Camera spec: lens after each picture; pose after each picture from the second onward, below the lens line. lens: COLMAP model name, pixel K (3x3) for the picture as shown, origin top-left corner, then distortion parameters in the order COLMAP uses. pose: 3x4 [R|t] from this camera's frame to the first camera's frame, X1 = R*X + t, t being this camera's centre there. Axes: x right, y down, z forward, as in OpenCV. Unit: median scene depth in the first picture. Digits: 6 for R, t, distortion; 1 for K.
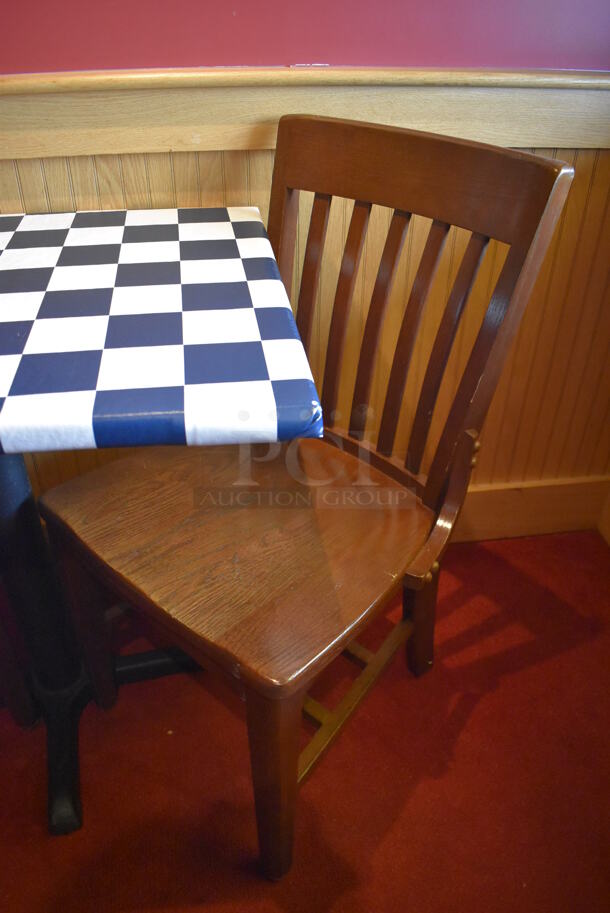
lens RADIAL K [[704.4, 0, 301.4], [0, 704.4, 461.1], [0, 0, 1]] dist [-0.098724, 0.013497]
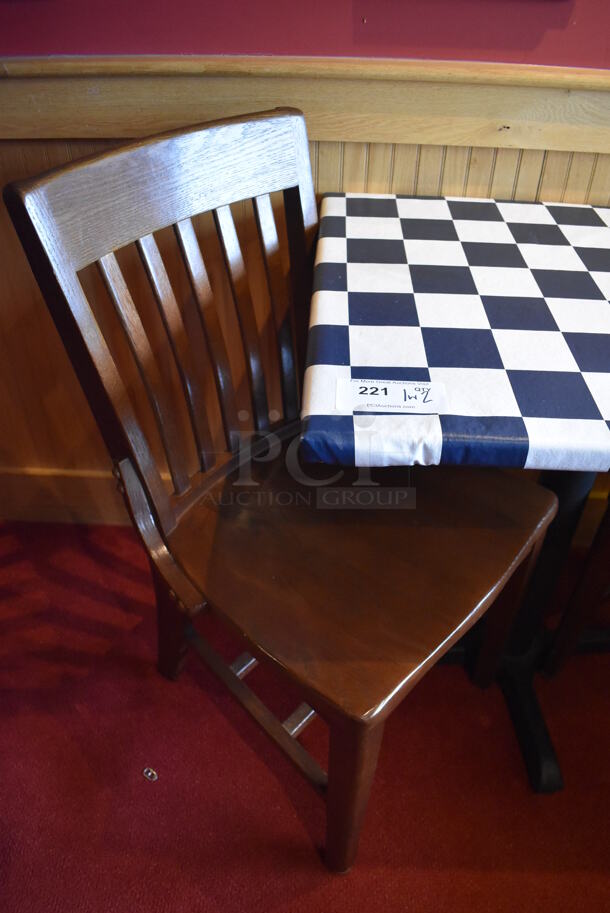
lens RADIAL K [[704.4, 0, 306.7], [0, 704.4, 459.0], [0, 0, 1]] dist [-0.098724, 0.013497]
pose [[0.981839, 0.122908, -0.144515, -0.654916], [-0.112229, 0.990465, 0.079892, -0.021528], [0.152957, -0.062223, 0.986272, -0.099123]]
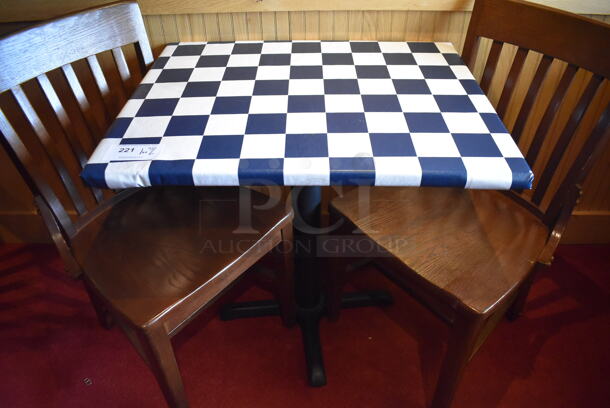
lens RADIAL K [[470.6, 0, 306.3], [0, 470.6, 202.0], [0, 0, 1]] dist [-0.098724, 0.013497]
pose [[0.987332, 0.078101, -0.138112, -0.252882], [-0.070195, 0.995652, 0.061228, -0.019943], [0.142294, -0.050757, 0.988522, -0.218904]]
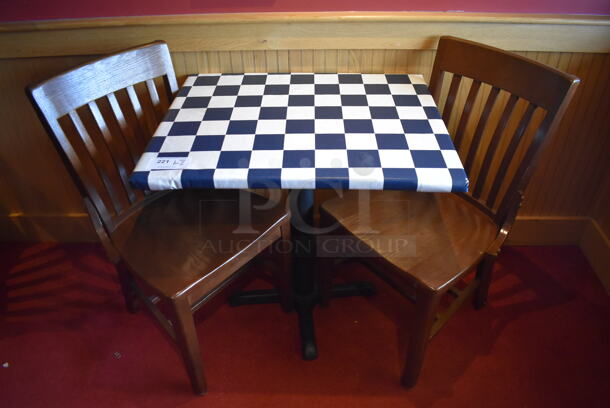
lens RADIAL K [[470.6, 0, 306.9], [0, 470.6, 201.2], [0, 0, 1]] dist [-0.098724, 0.013497]
pose [[0.985823, 0.079659, -0.147671, -0.184953], [-0.075758, 0.996617, 0.031864, -0.006163], [0.149710, -0.020225, 0.988523, -0.484979]]
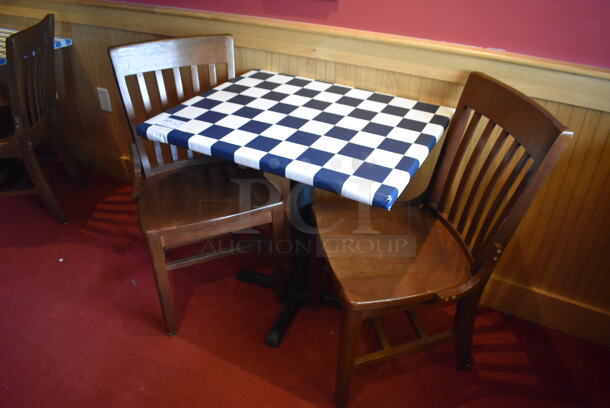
lens RADIAL K [[470.6, 0, 310.8], [0, 470.6, 200.1], [0, 0, 1]] dist [-0.098724, 0.013497]
pose [[0.805482, 0.322137, -0.497420, 0.394127], [-0.350906, 0.935651, 0.037713, -0.020467], [0.477561, 0.144171, 0.866689, -0.381259]]
